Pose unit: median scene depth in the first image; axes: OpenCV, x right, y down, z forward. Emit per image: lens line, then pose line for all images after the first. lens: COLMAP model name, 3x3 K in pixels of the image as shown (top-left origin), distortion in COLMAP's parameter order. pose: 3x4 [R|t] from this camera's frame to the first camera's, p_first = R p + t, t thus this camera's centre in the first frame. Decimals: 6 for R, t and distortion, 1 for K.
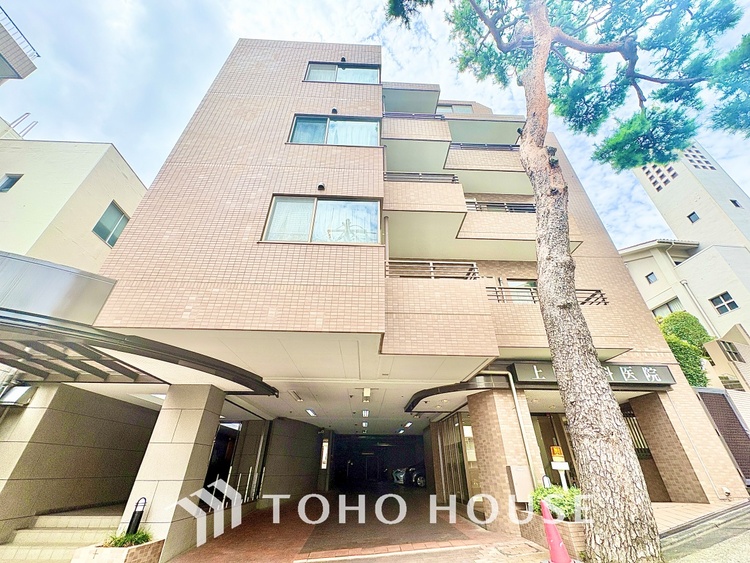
lens RADIAL K [[299.6, 0, 375.0], [0, 299.6, 281.5], [0, 0, 1]] dist [0.000162, 0.000200]
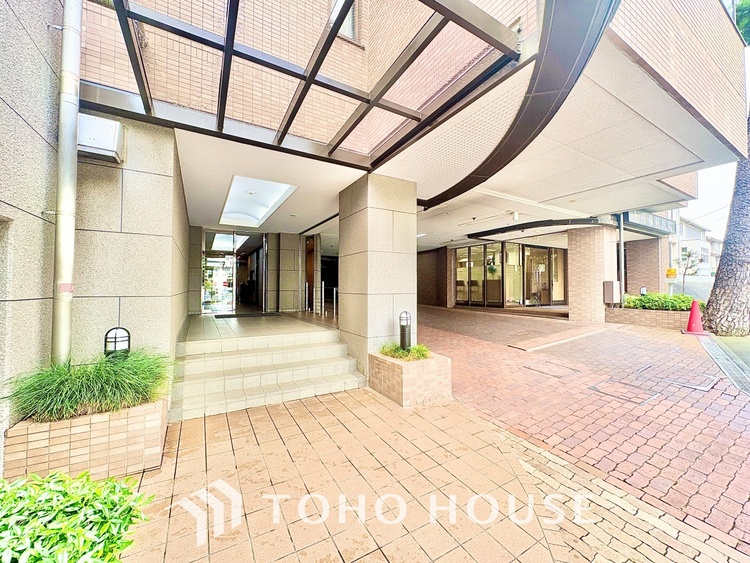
lens RADIAL K [[299.6, 0, 375.0], [0, 299.6, 281.5], [0, 0, 1]] dist [0.000162, 0.000200]
pose [[0.881263, 0.006028, 0.472589, -0.855295], [-0.248102, 0.856968, 0.451719, 0.214096], [-0.402271, -0.515334, 0.756710, 0.322072]]
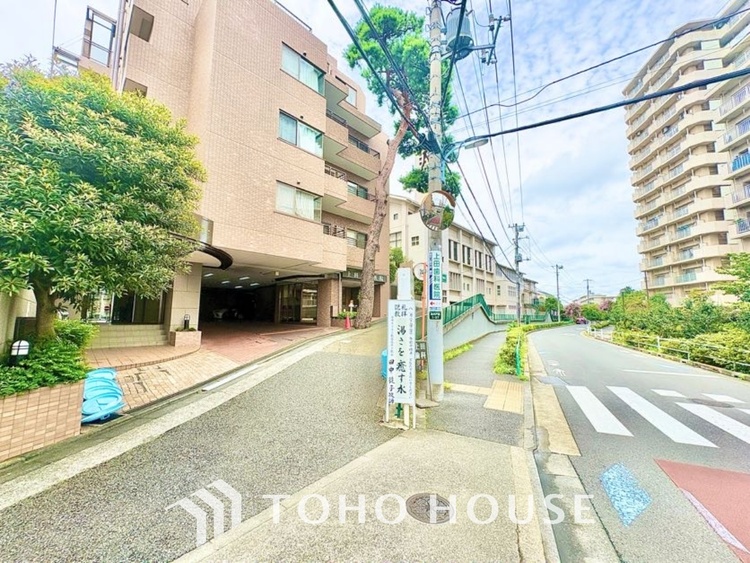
lens RADIAL K [[299.6, 0, 375.0], [0, 299.6, 281.5], [0, 0, 1]] dist [0.000162, 0.000200]
pose [[0.726995, 0.078003, 0.682198, -0.882454], [-0.367087, 0.883779, 0.290140, -0.393508], [-0.580281, -0.461357, 0.671137, -0.730459]]
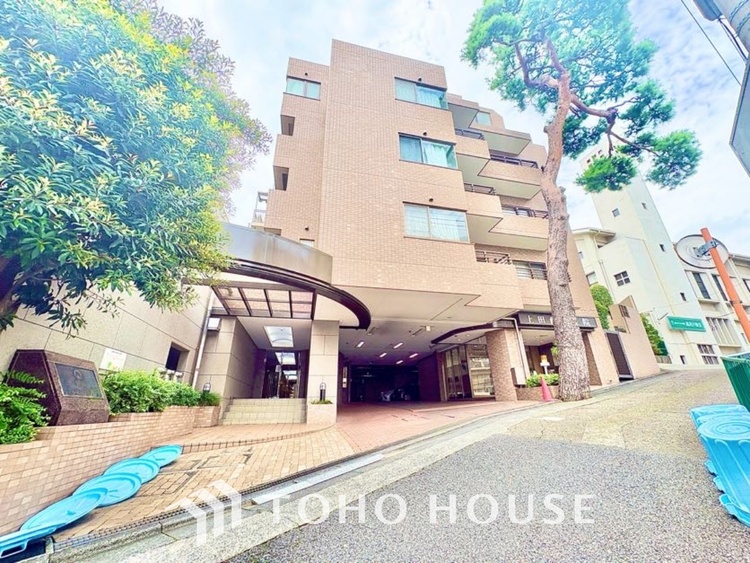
lens RADIAL K [[299.6, 0, 375.0], [0, 299.6, 281.5], [0, 0, 1]] dist [0.000162, 0.000200]
pose [[0.981568, 0.052856, 0.183657, -0.578004], [-0.082118, 0.984404, 0.155579, -0.091186], [-0.172569, -0.167793, 0.970600, -0.418836]]
